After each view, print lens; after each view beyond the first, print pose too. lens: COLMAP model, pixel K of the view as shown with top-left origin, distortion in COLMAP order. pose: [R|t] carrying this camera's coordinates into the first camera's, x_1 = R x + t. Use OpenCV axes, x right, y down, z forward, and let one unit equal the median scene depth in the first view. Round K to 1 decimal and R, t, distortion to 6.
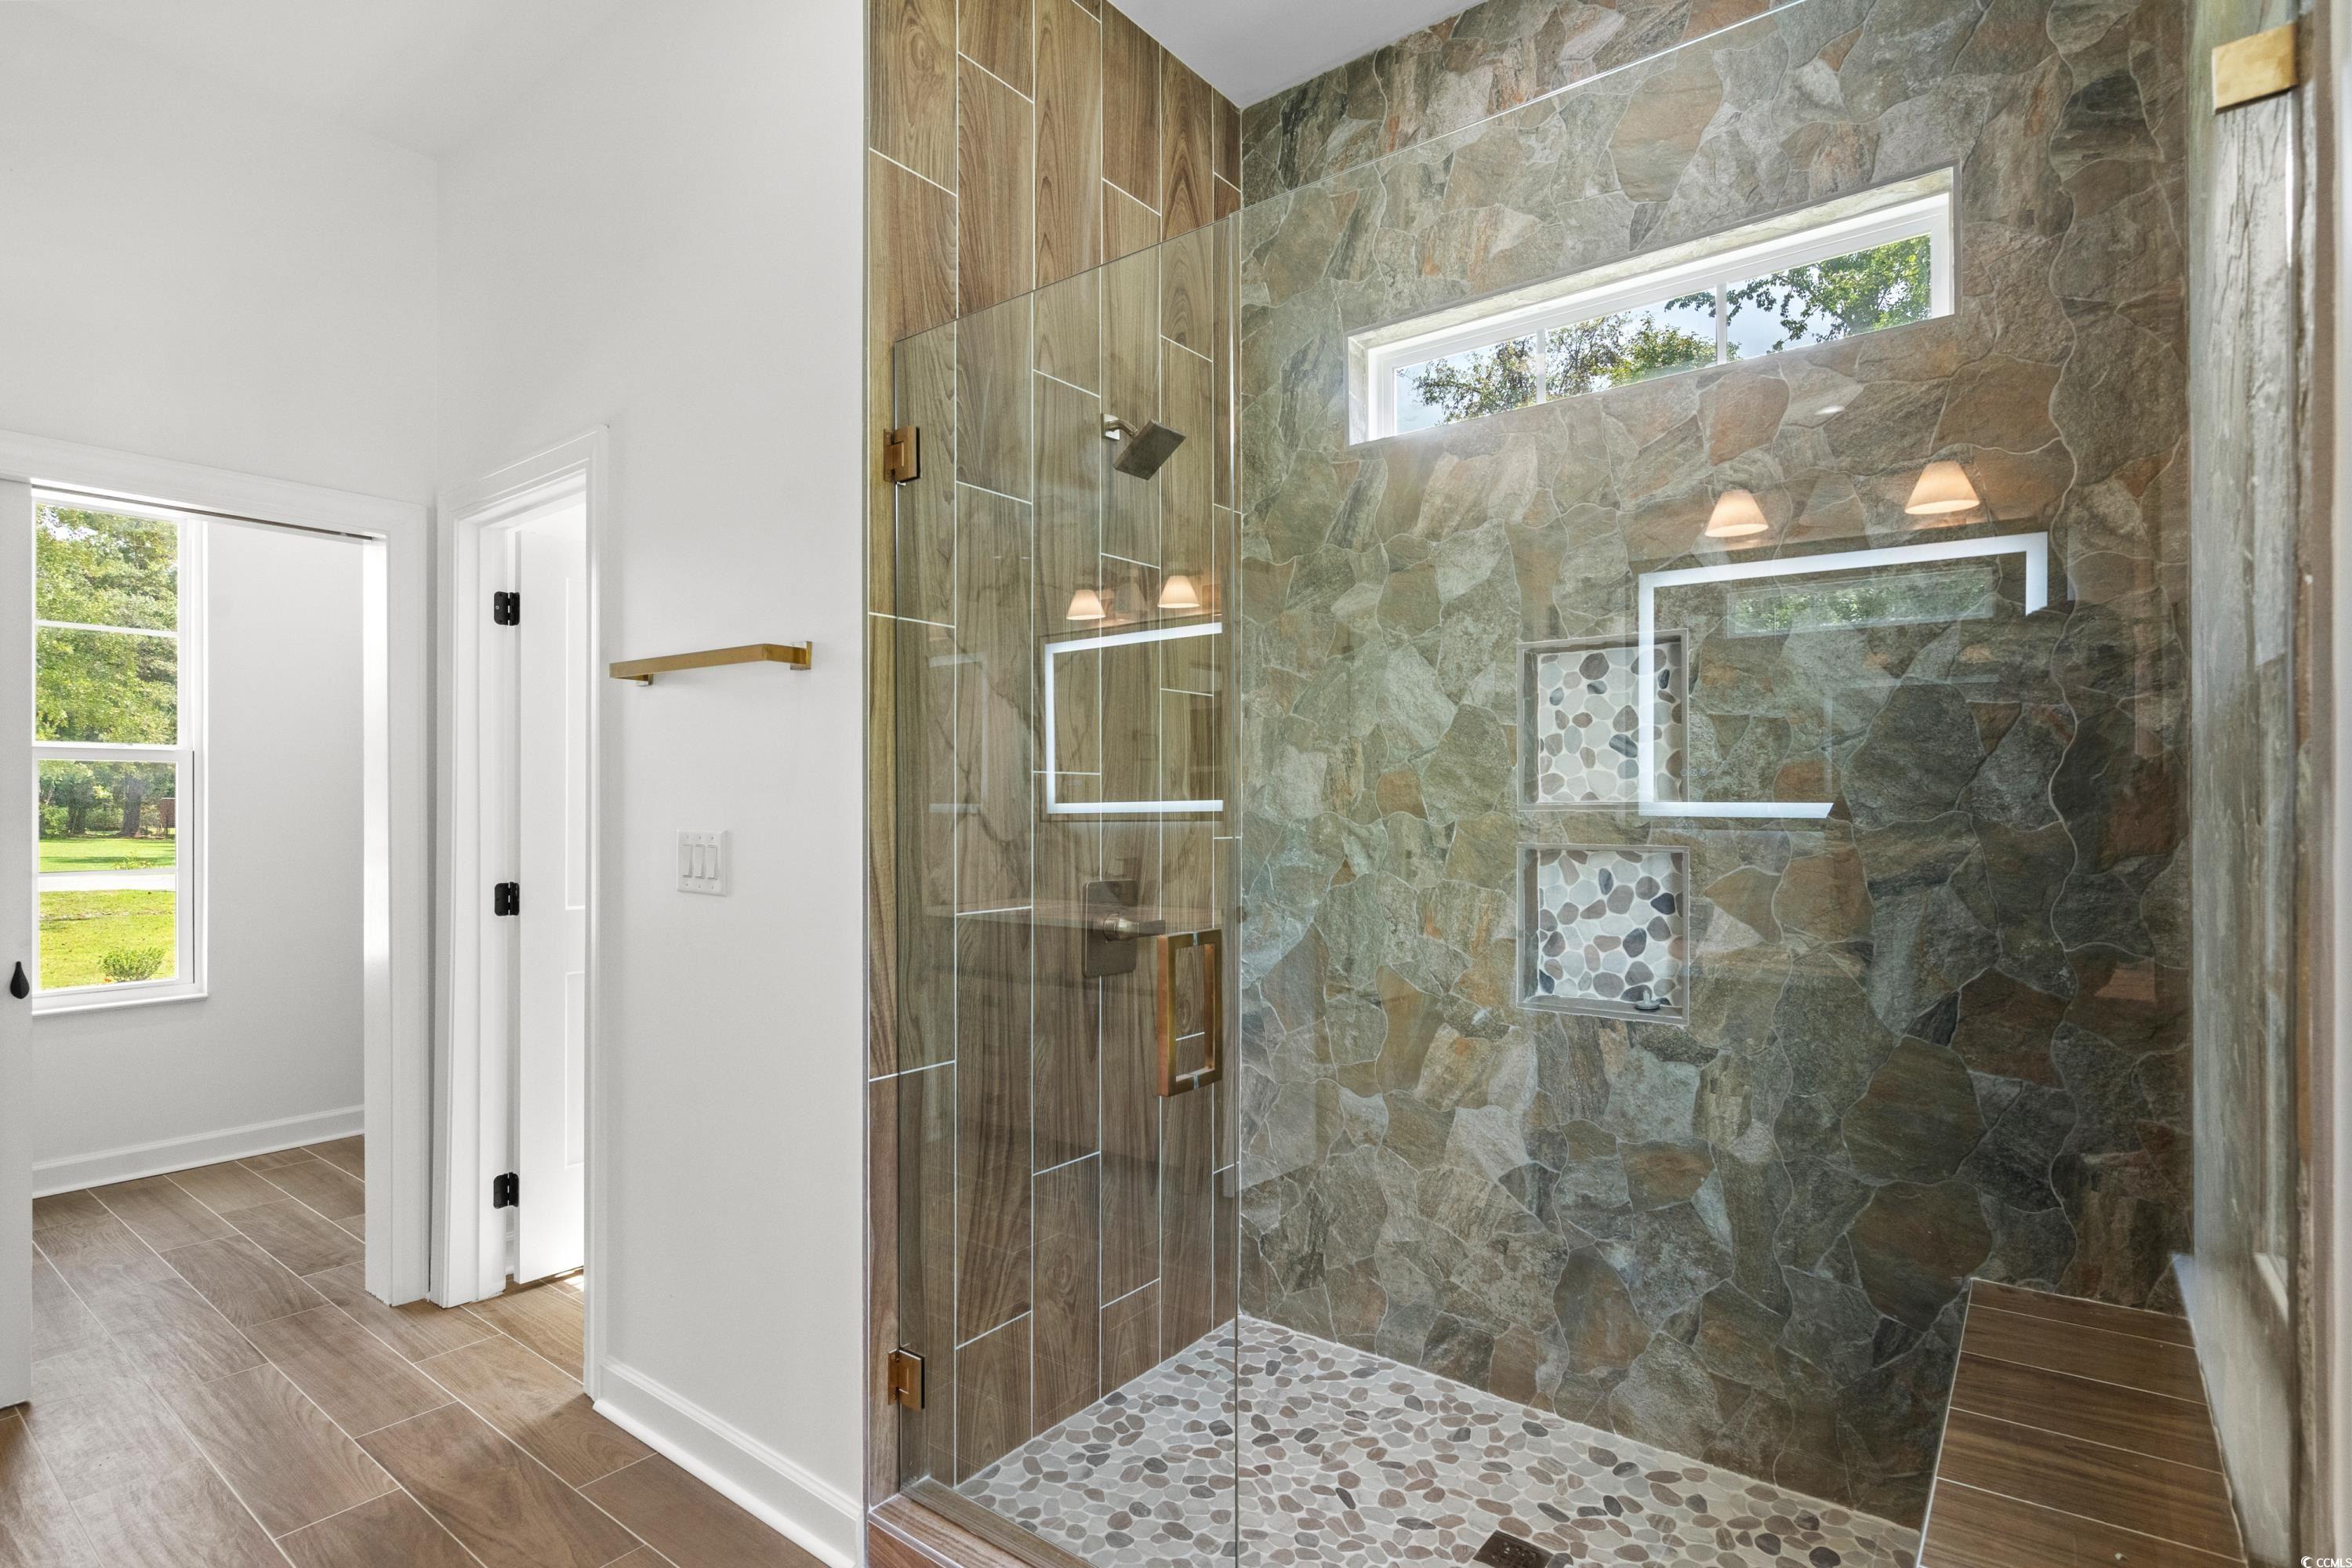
lens RADIAL K [[1144.0, 0, 1173.5], [0, 1144.0, 795.5], [0, 0, 1]] dist [-0.001762, 0.002463]
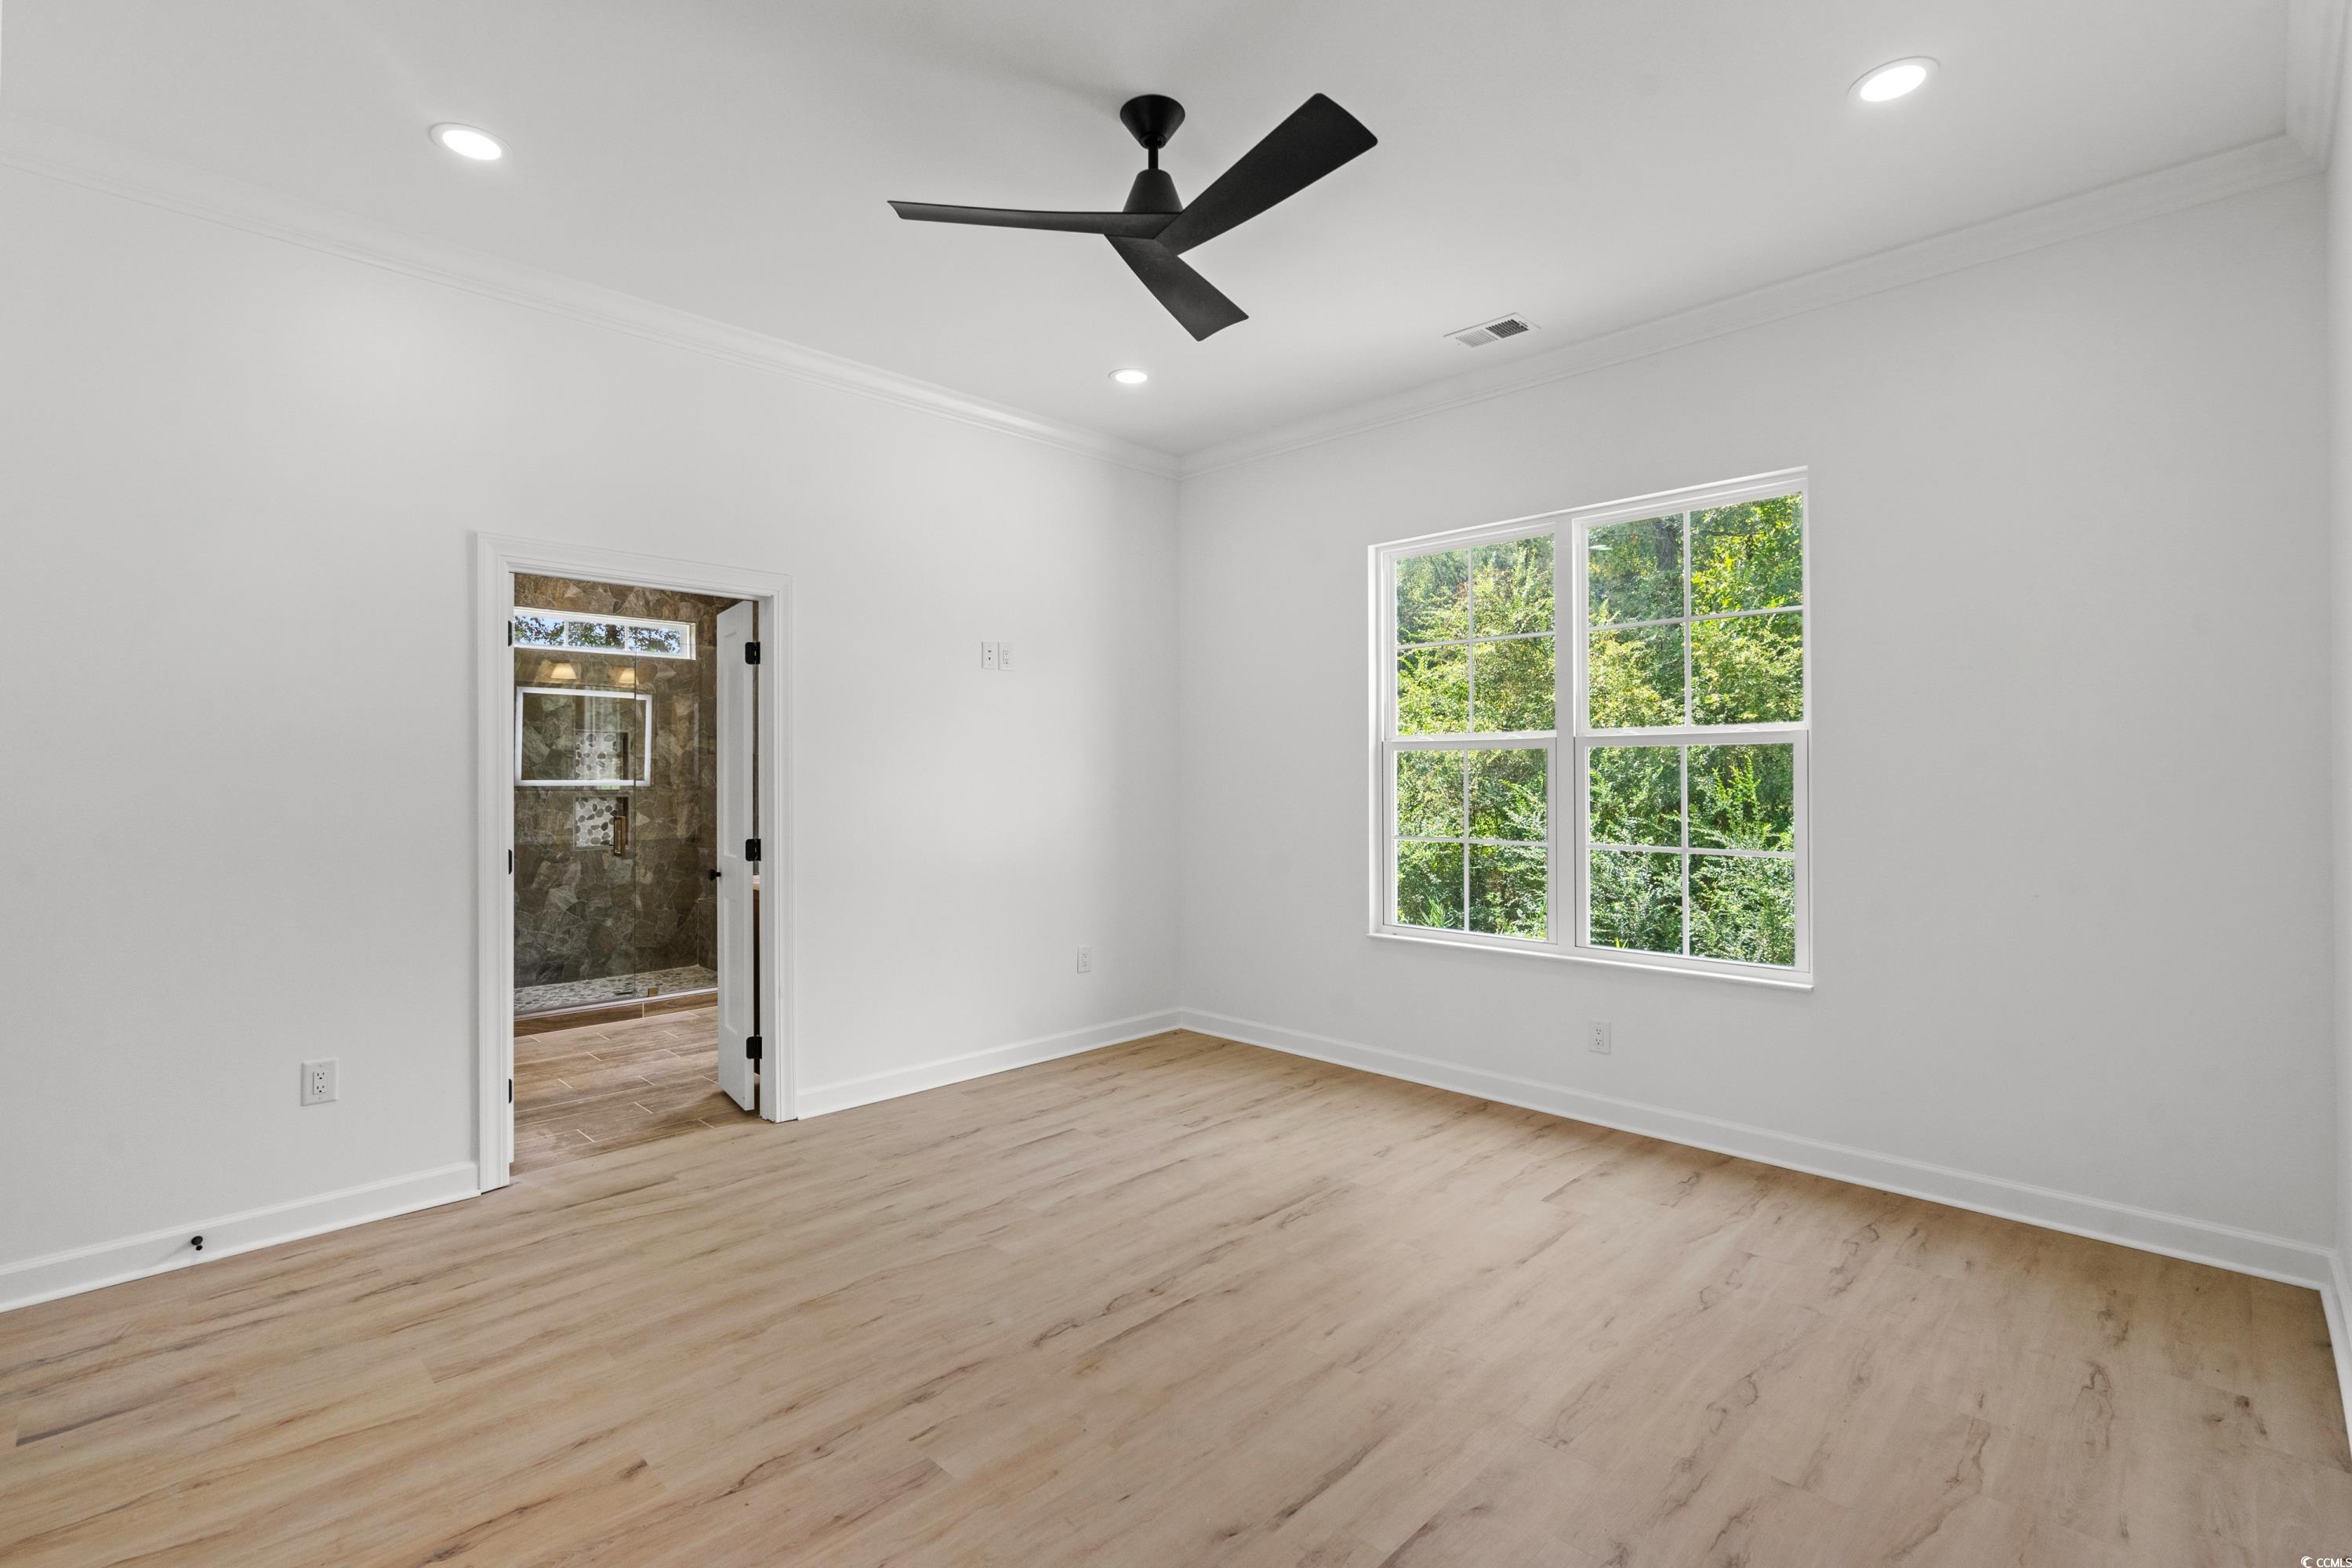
lens RADIAL K [[1110.9, 0, 1177.1], [0, 1110.9, 759.3], [0, 0, 1]] dist [-0.002962, -0.001127]
pose [[0.128064, 0.010078, 0.991715, -2.413853], [-0.005190, 0.999941, -0.009492, -0.035955], [-0.991752, -0.003931, 0.128109, -0.955409]]
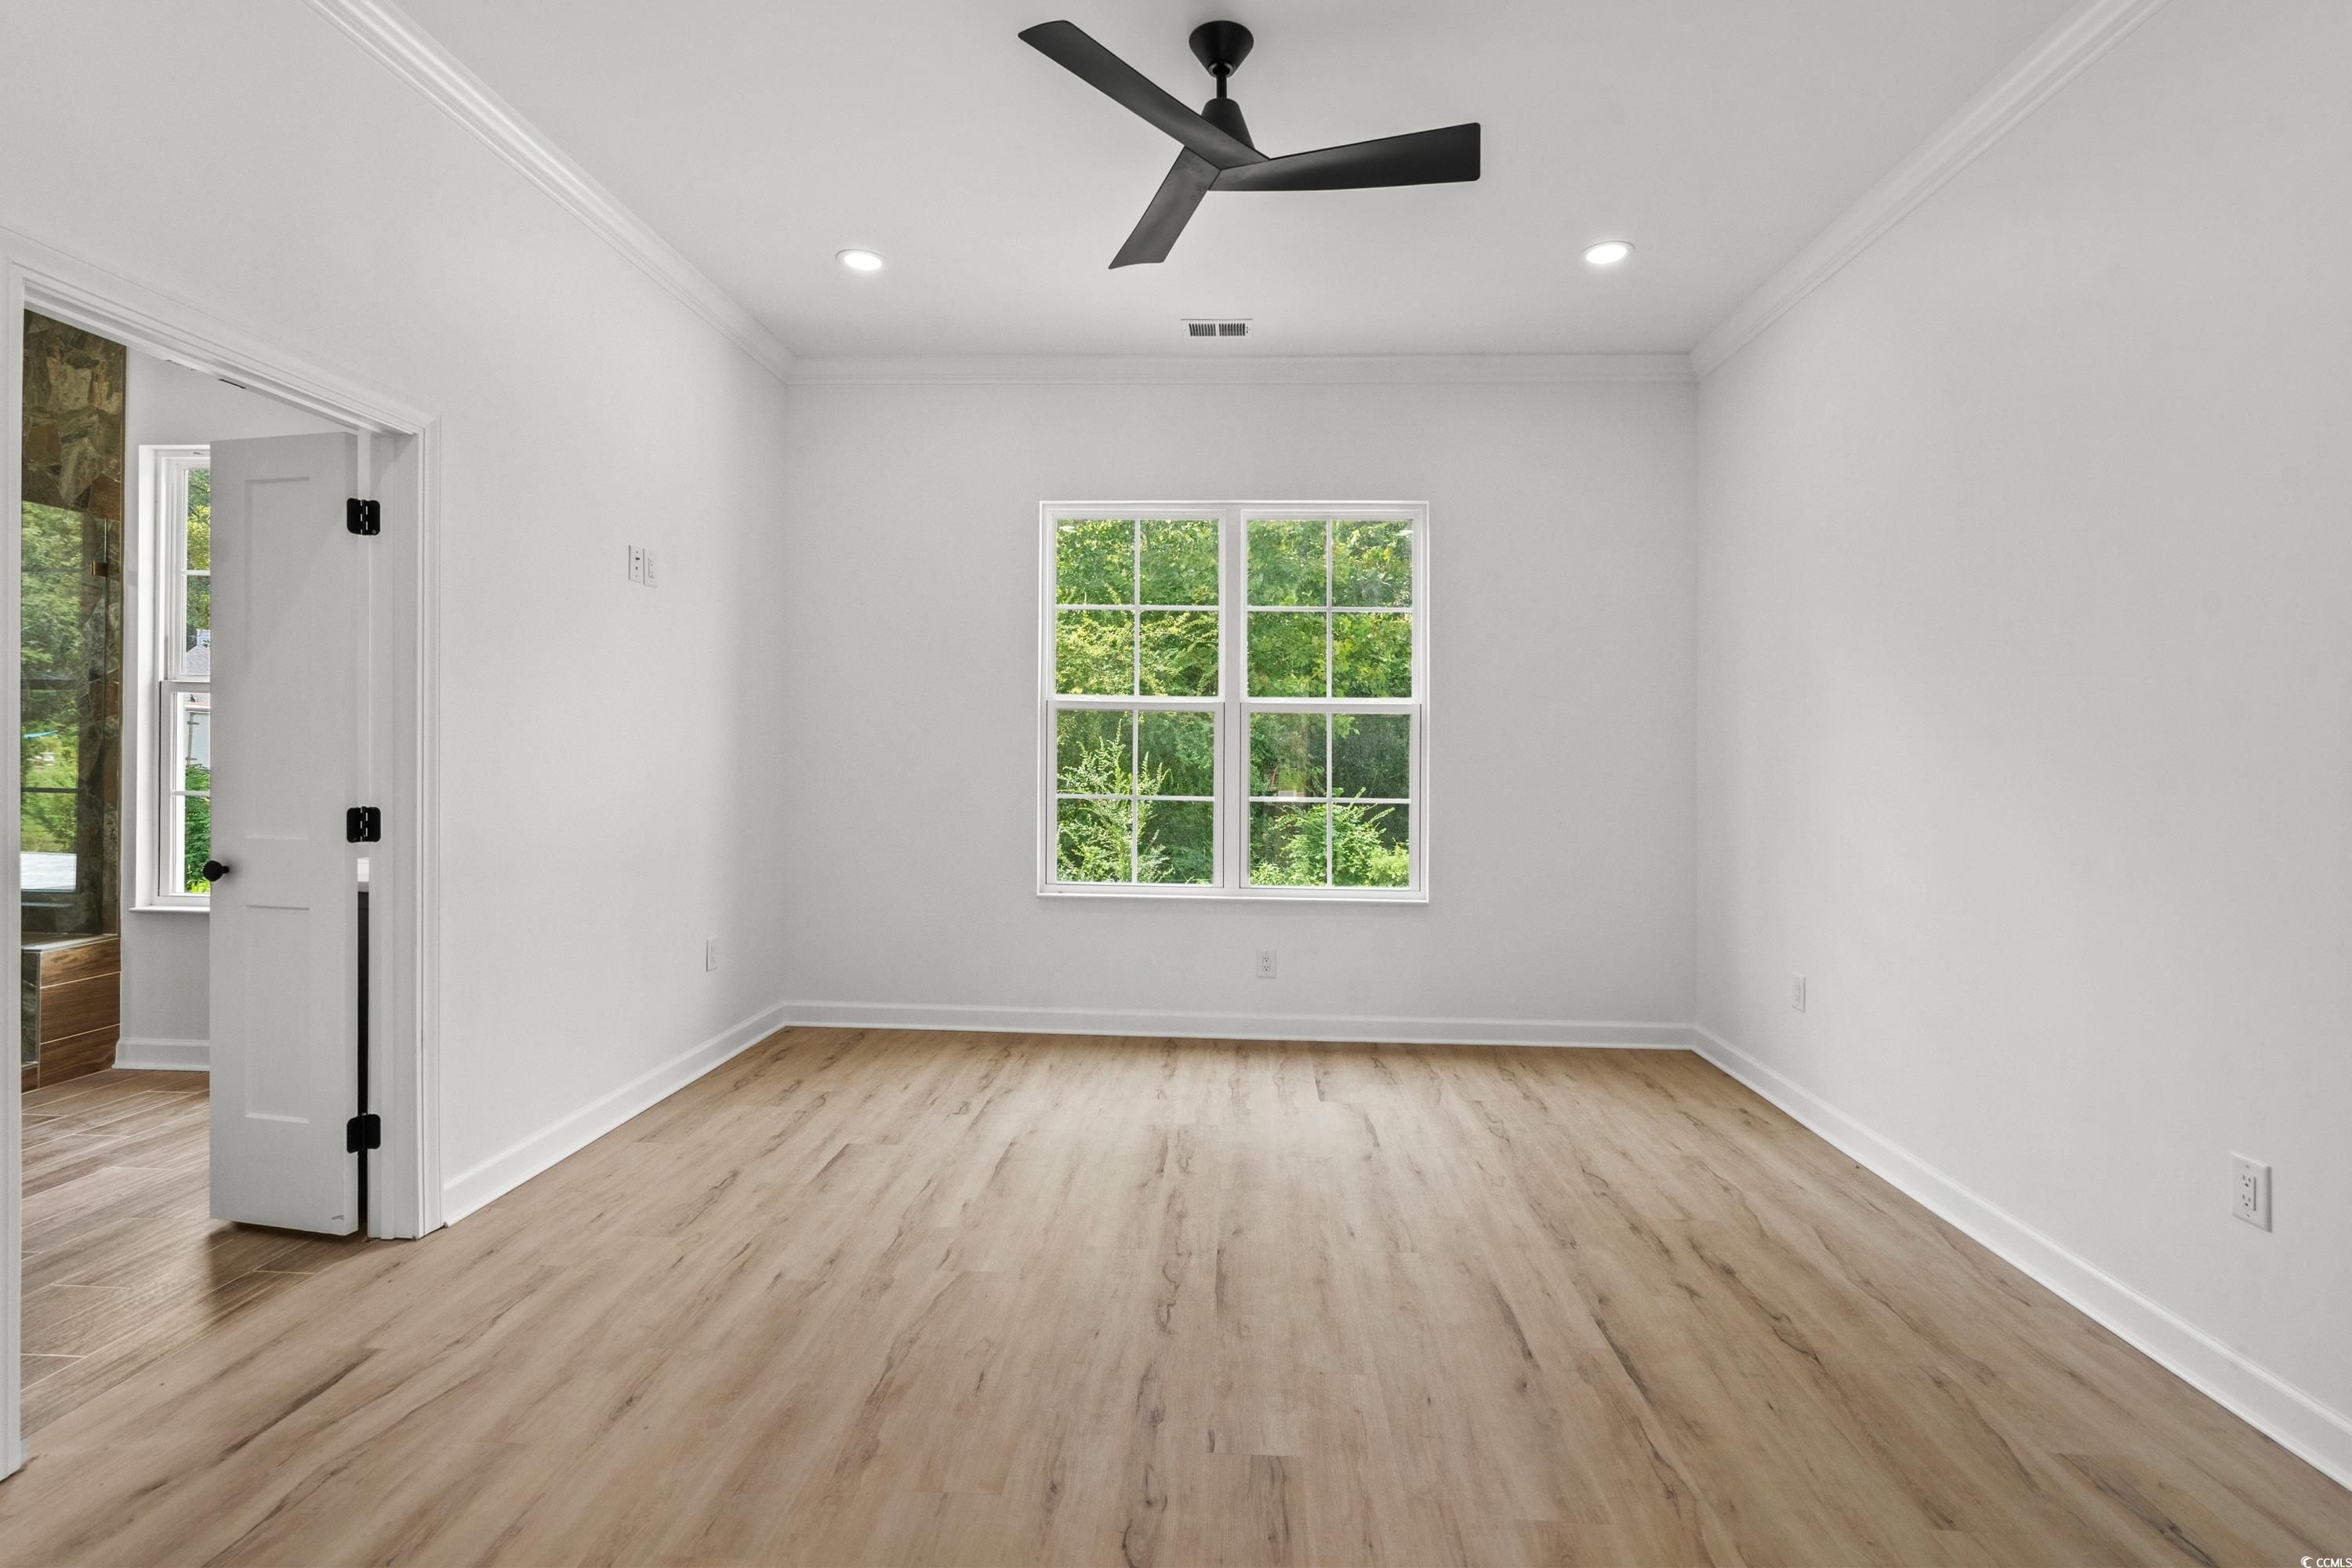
lens RADIAL K [[1110.9, 0, 1270.5], [0, 1110.9, 754.0], [0, 0, 1]] dist [-0.002962, -0.001127]
pose [[-0.596293, -0.015335, 0.802620, -2.187157], [-0.021903, 0.999756, 0.002830, -0.002183], [-0.802468, -0.015892, -0.596483, -0.058504]]
